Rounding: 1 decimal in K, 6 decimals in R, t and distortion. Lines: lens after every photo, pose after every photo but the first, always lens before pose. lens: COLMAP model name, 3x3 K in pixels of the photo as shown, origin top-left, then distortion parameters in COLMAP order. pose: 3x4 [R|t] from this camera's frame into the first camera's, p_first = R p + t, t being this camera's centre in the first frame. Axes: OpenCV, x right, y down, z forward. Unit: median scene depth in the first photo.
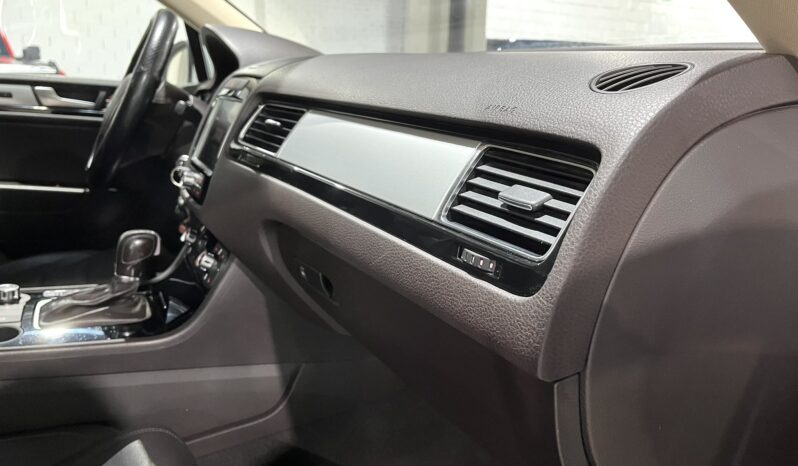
lens RADIAL K [[604.4, 0, 399.2], [0, 604.4, 233.8], [0, 0, 1]] dist [0.052296, -0.078531]
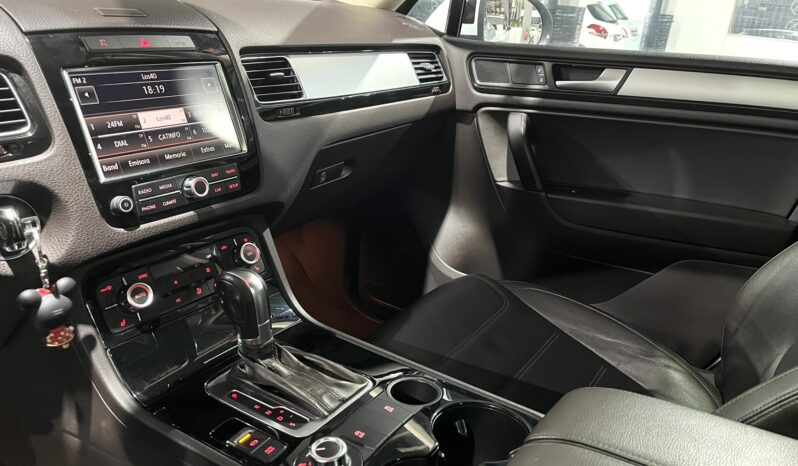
lens RADIAL K [[604.4, 0, 399.2], [0, 604.4, 228.7], [0, 0, 1]] dist [0.052296, -0.078531]
pose [[-0.494650, -0.367277, 0.787673, -0.655701], [0.124671, 0.866957, 0.482538, -0.226637], [-0.860104, 0.336888, -0.383051, 0.678322]]
